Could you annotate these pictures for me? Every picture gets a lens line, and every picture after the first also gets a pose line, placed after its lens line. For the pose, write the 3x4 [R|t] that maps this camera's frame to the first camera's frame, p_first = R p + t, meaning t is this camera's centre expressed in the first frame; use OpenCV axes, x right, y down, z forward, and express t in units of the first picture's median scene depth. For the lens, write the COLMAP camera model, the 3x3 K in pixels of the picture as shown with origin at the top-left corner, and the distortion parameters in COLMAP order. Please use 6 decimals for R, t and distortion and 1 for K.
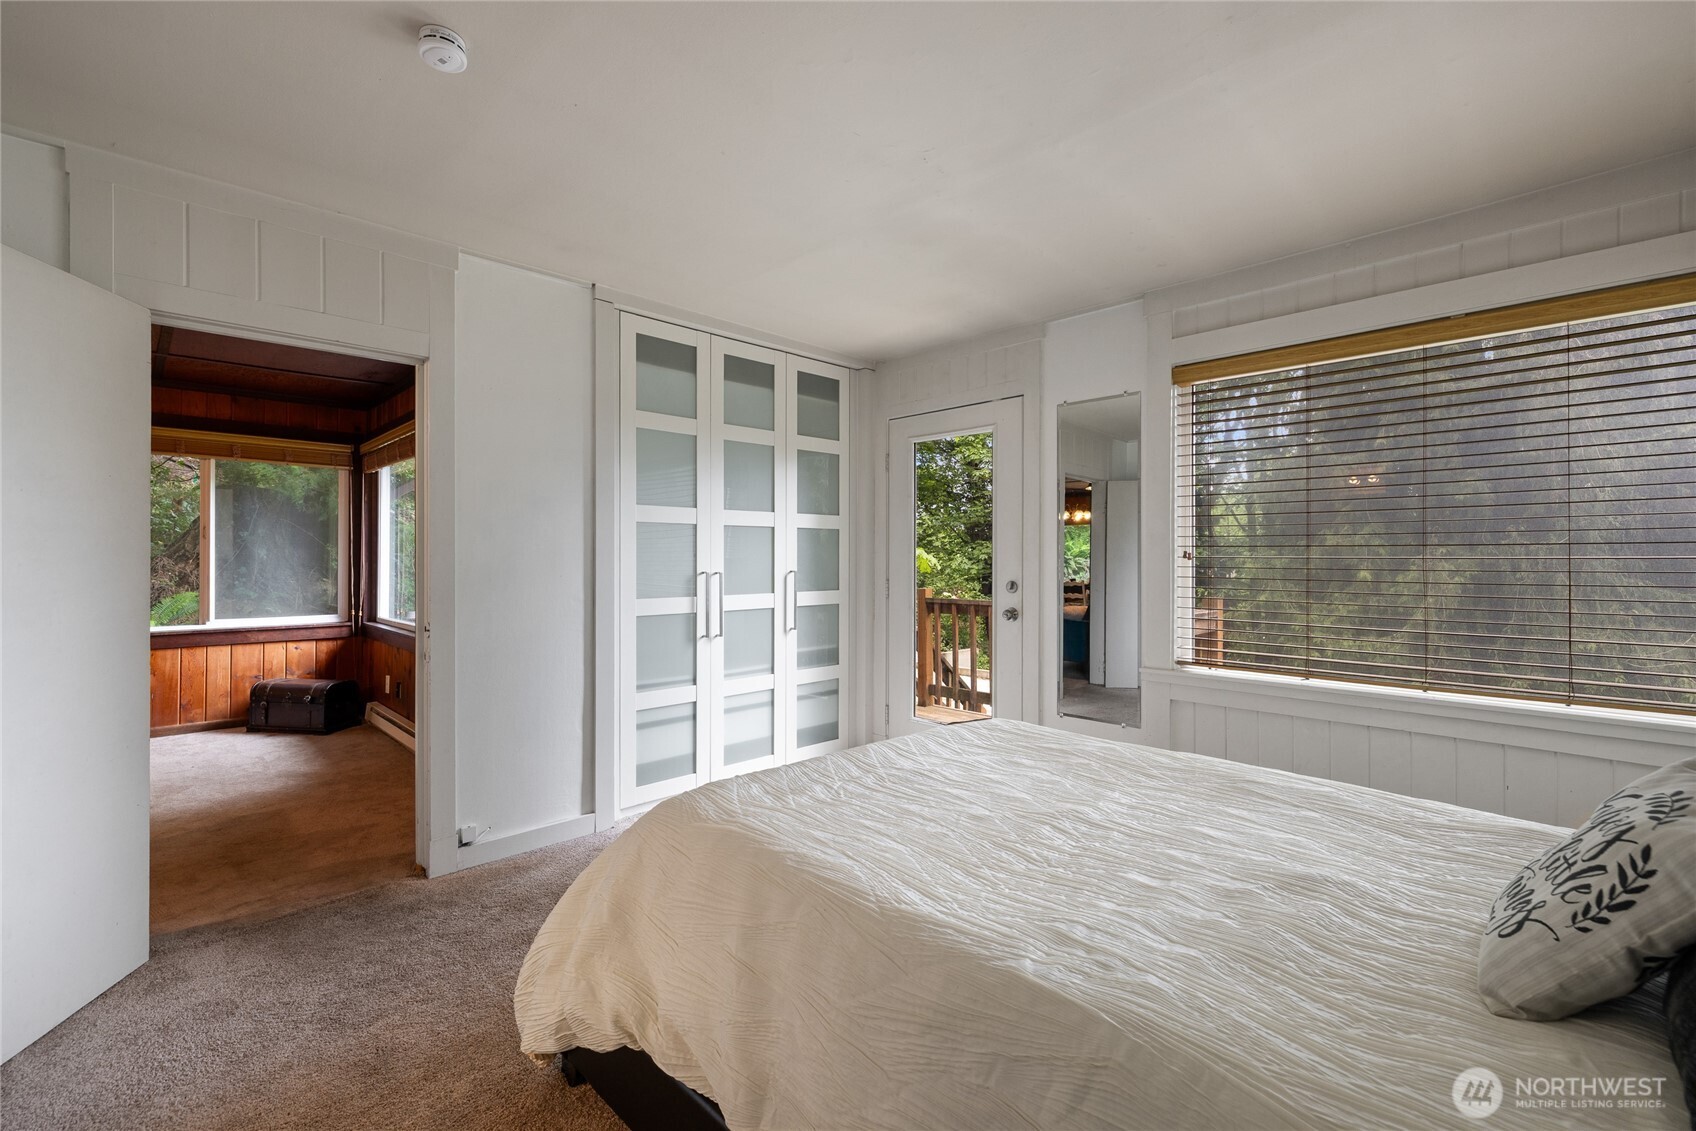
lens RADIAL K [[737.8, 0, 848.0], [0, 737.8, 565.5], [0, 0, 1]] dist [0.002524, 0.000258]
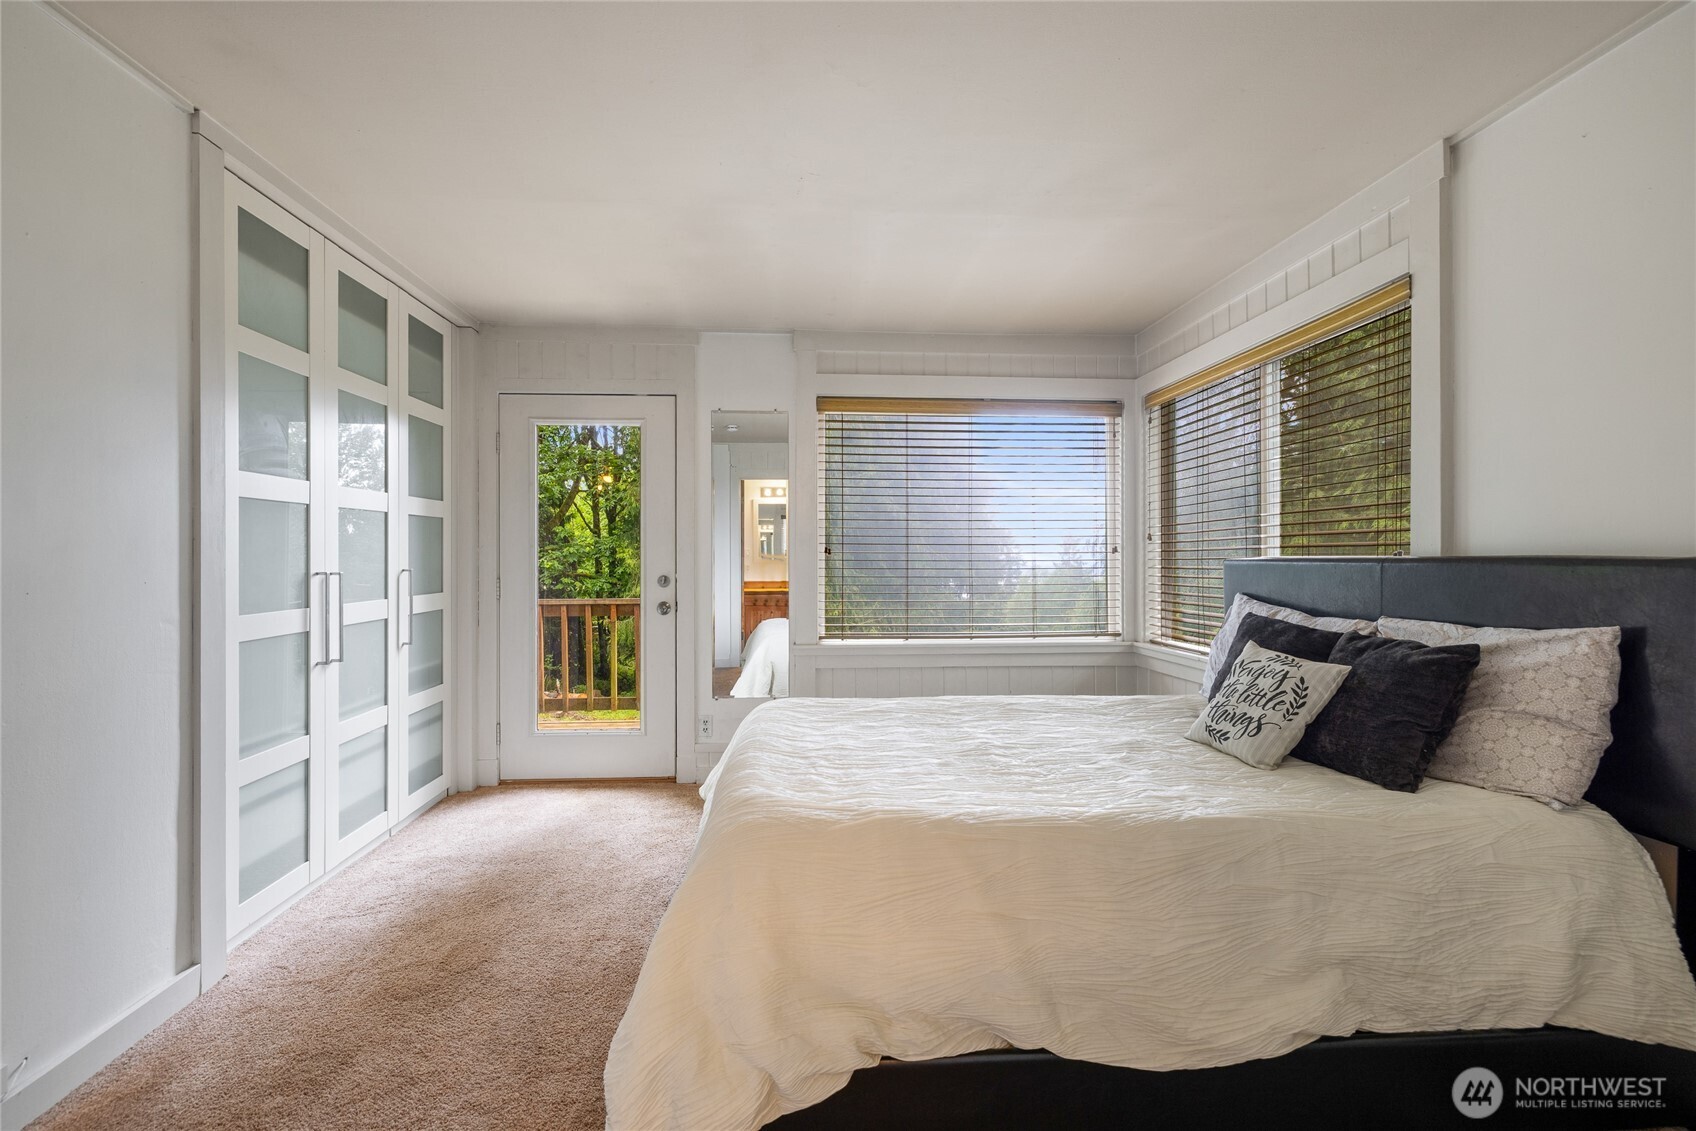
lens RADIAL K [[726.7, 0, 848.0], [0, 726.7, 565.5], [0, 0, 1]] dist [-0.003837, -0.000282]
pose [[0.642578, -0.012843, 0.766113, -0.403457], [0.008844, 0.999917, 0.009345, 0.000030], [-0.766169, 0.000771, 0.642638, 0.166652]]
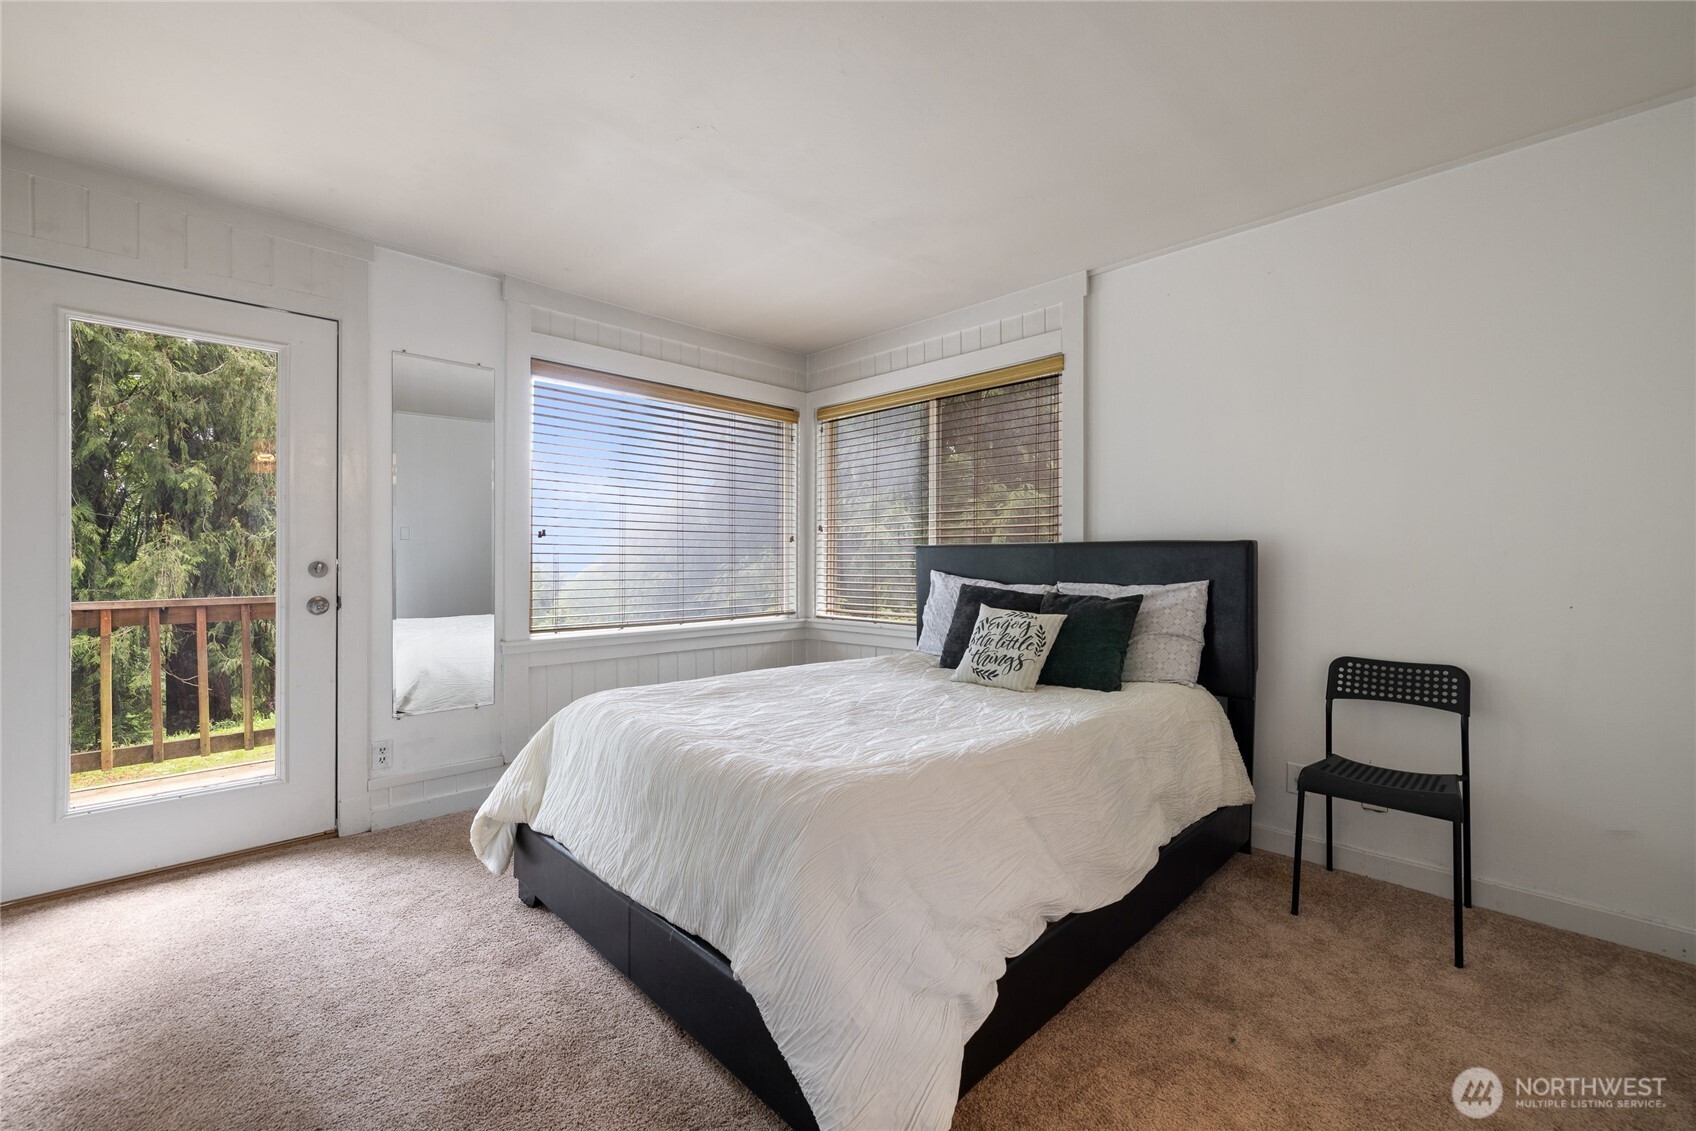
lens RADIAL K [[702.5, 0, 849.3], [0, 702.5, 560.6], [0, 0, 1]] dist [0.010013, -0.000096]
pose [[0.003010, -0.011687, 0.999927, -0.525806], [0.003739, 0.999925, 0.011676, 0.014539], [-0.999988, 0.003703, 0.003054, 0.476116]]
